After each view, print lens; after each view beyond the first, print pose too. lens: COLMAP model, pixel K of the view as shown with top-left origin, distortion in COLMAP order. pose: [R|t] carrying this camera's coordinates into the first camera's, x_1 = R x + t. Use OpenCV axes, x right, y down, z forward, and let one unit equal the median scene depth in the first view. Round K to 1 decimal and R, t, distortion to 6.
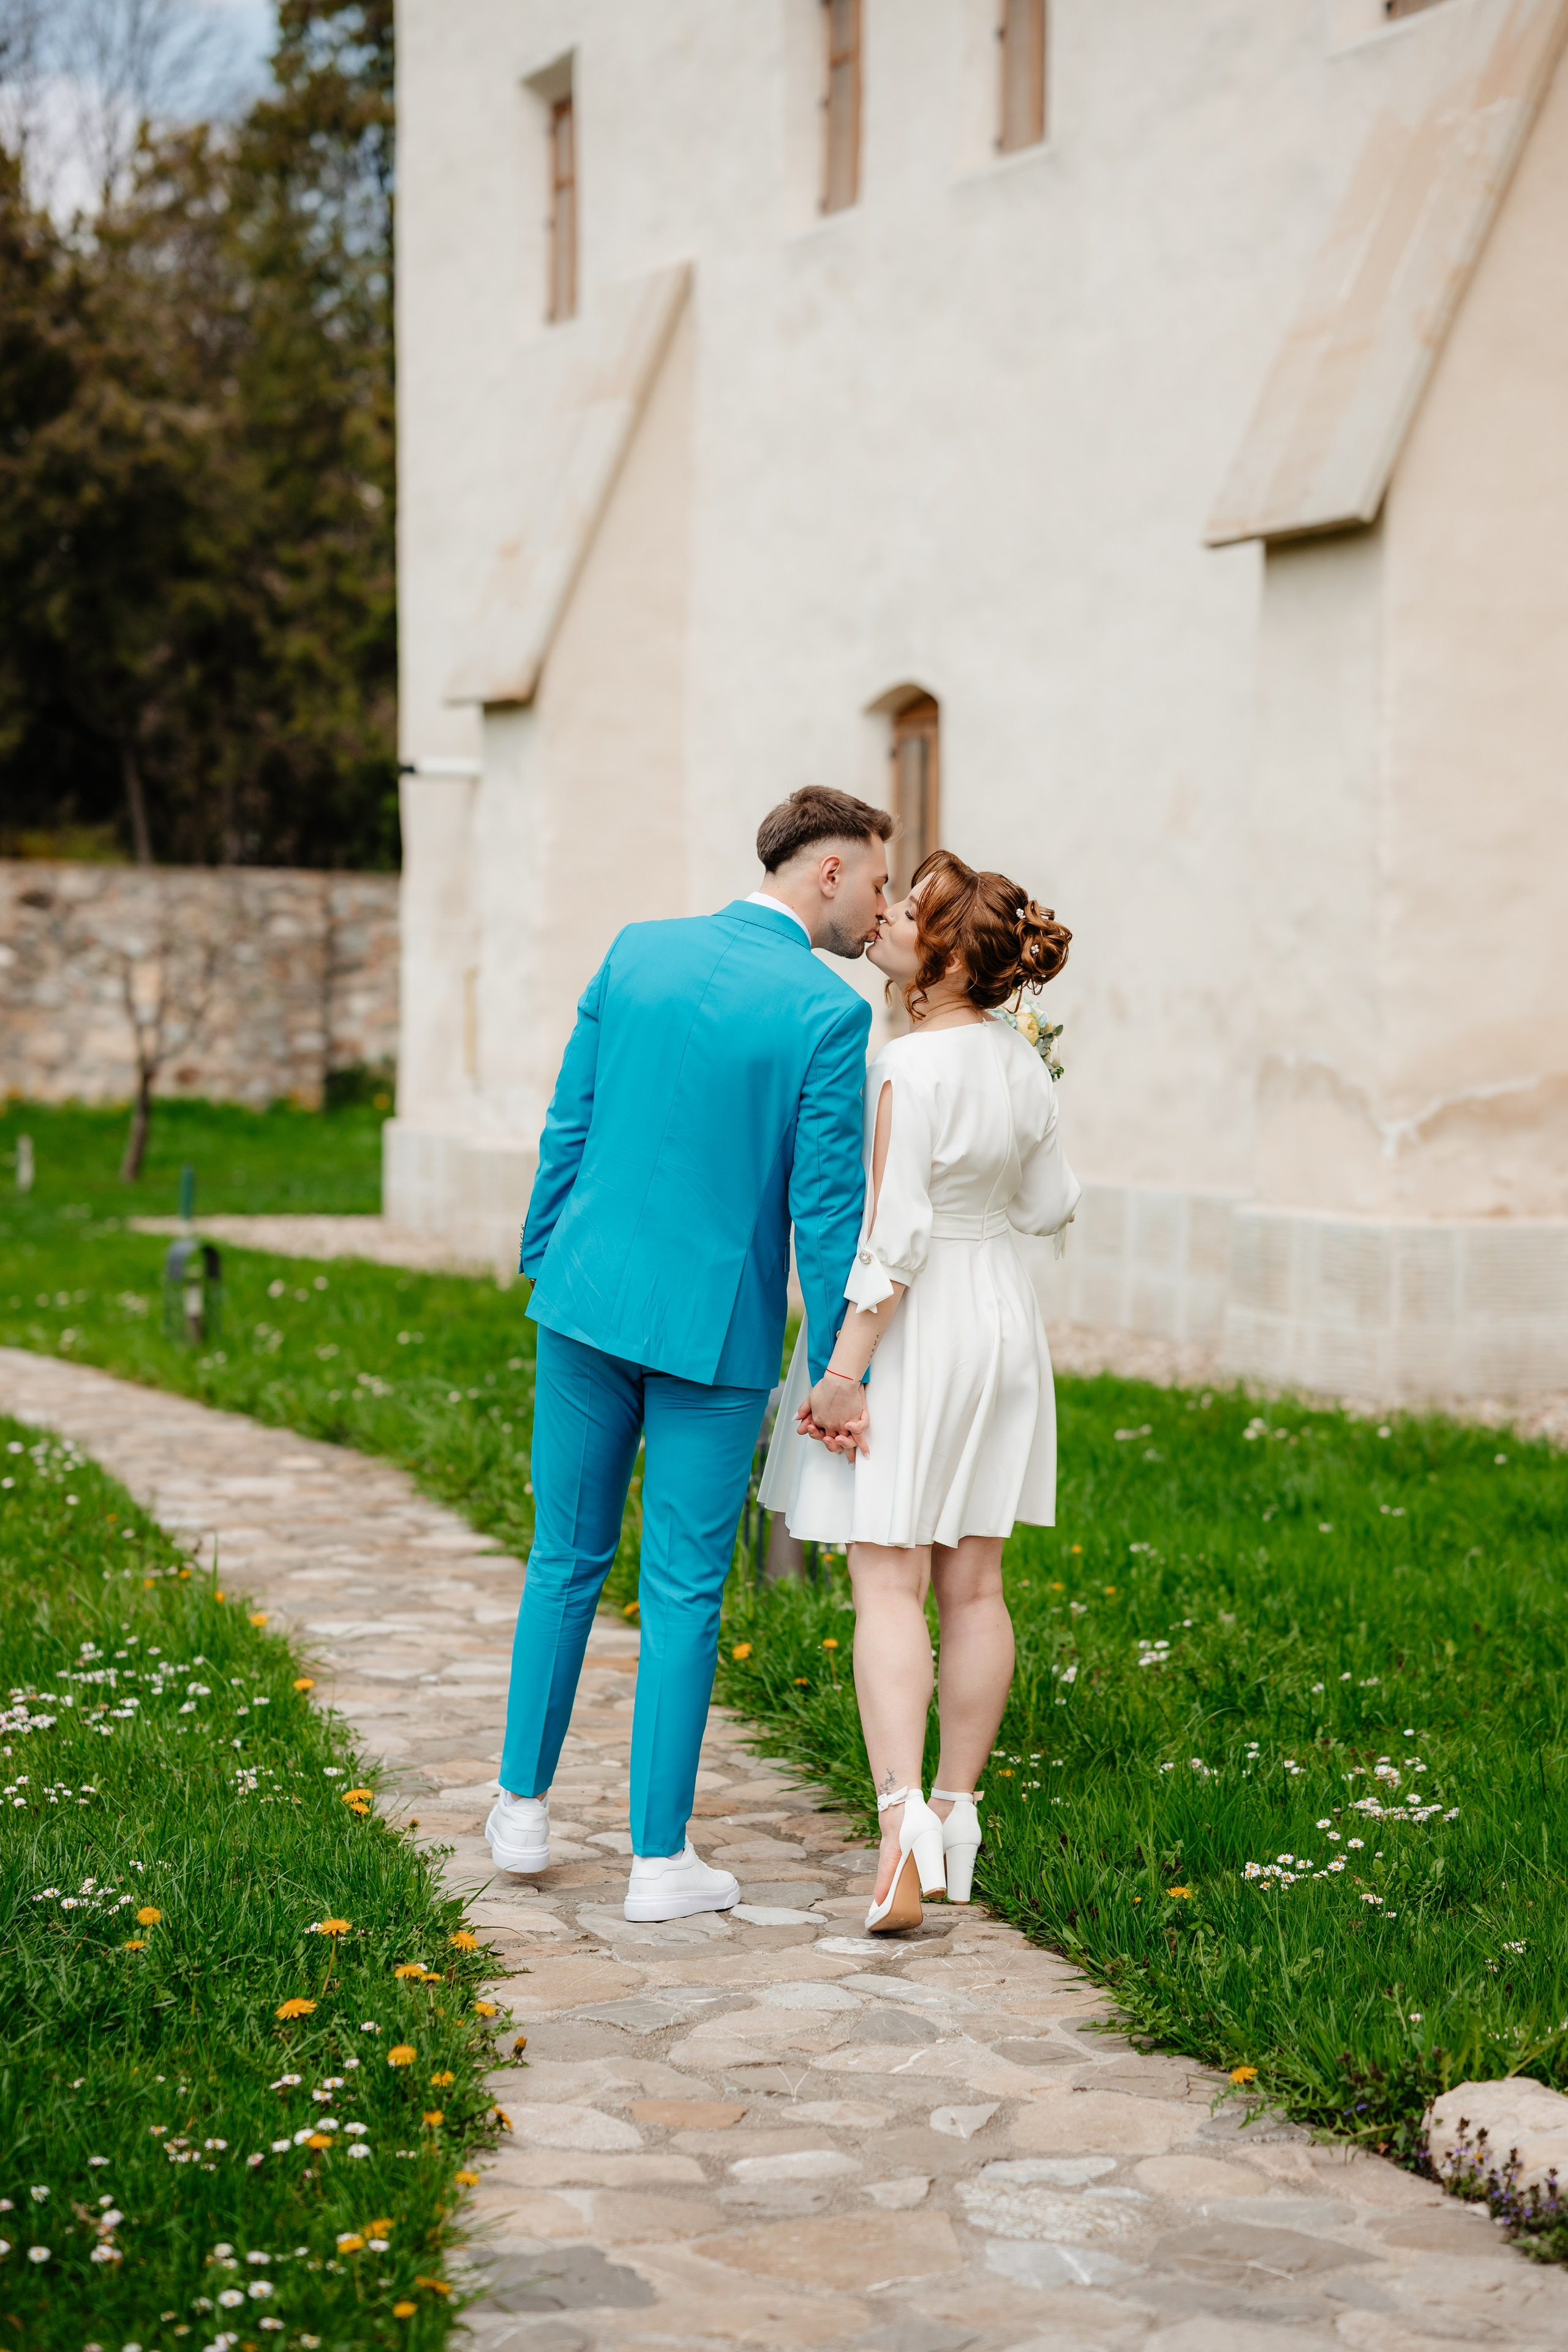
lens RADIAL K [[5895.6, 0, 777.9], [0, 5895.6, 1049.1], [0, 0, 1]] dist [-0.030798, 0.333205]
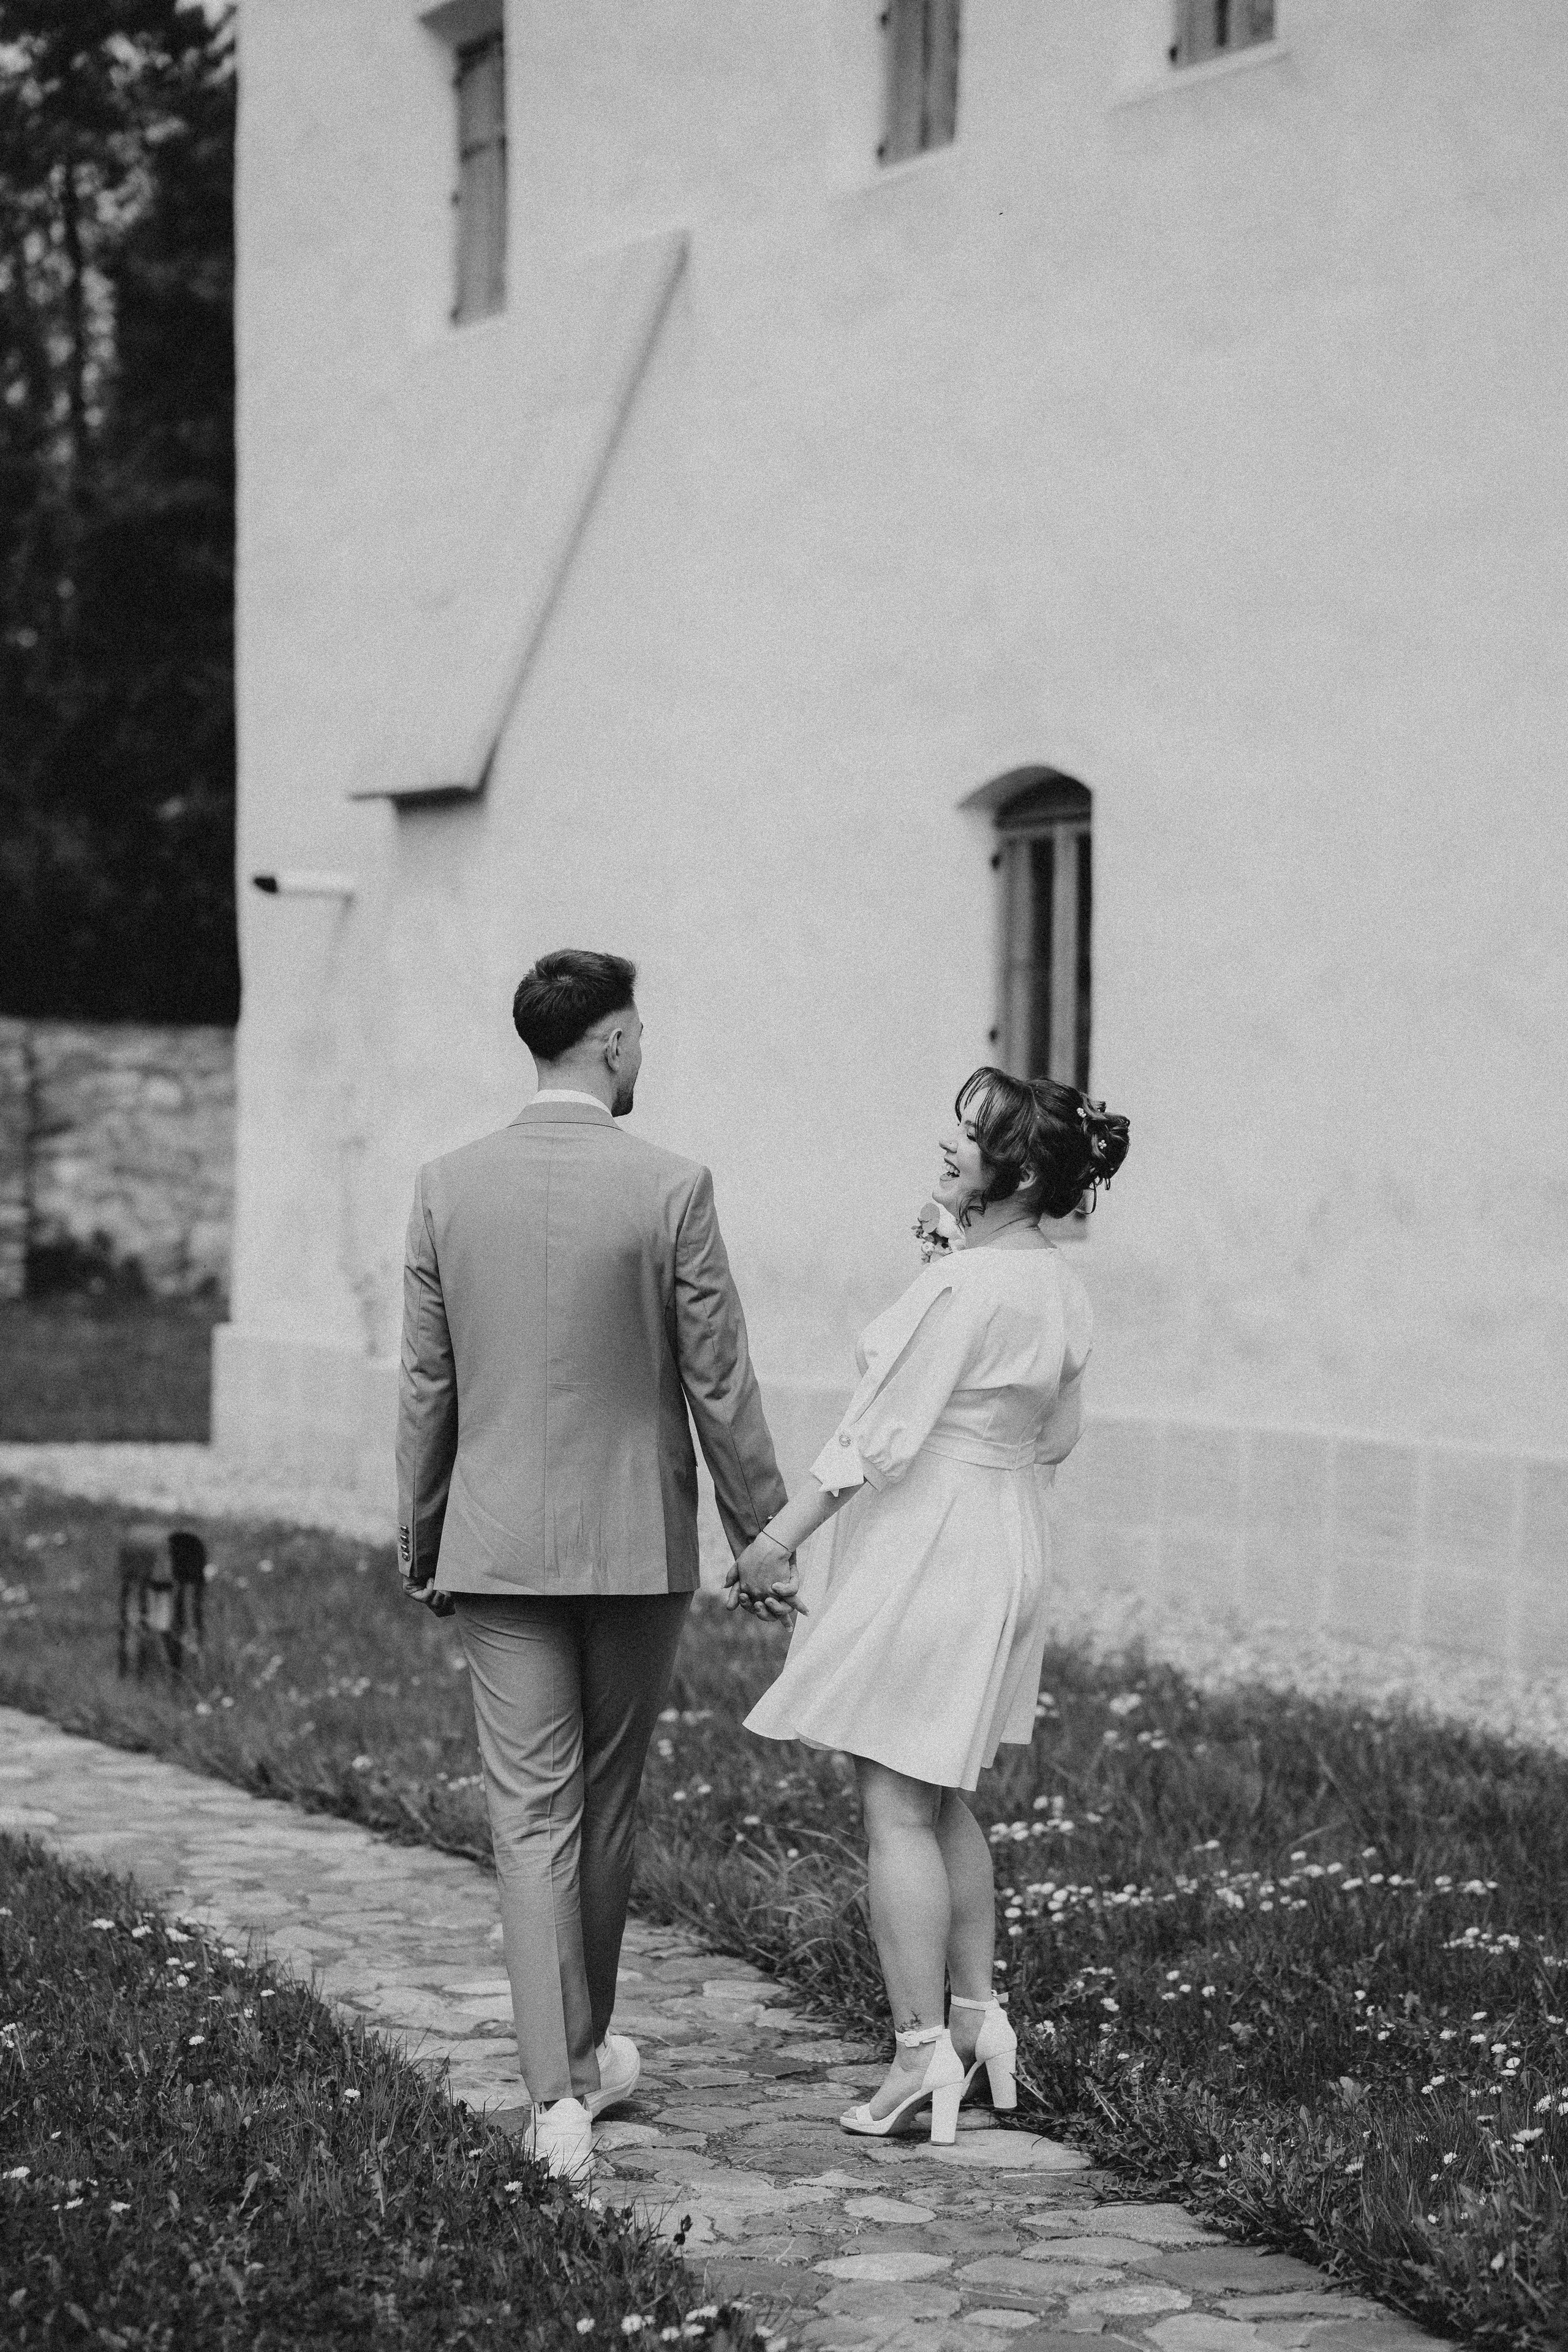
lens RADIAL K [[5895.6, 0, 777.9], [0, 5895.6, 1049.1], [0, 0, 1]] dist [-0.030798, 0.333205]
pose [[0.995964, 0.000126, 0.089752, -0.067192], [0.002110, 0.999690, -0.024811, -0.005829], [-0.089728, 0.024900, 0.995655, 0.211234]]
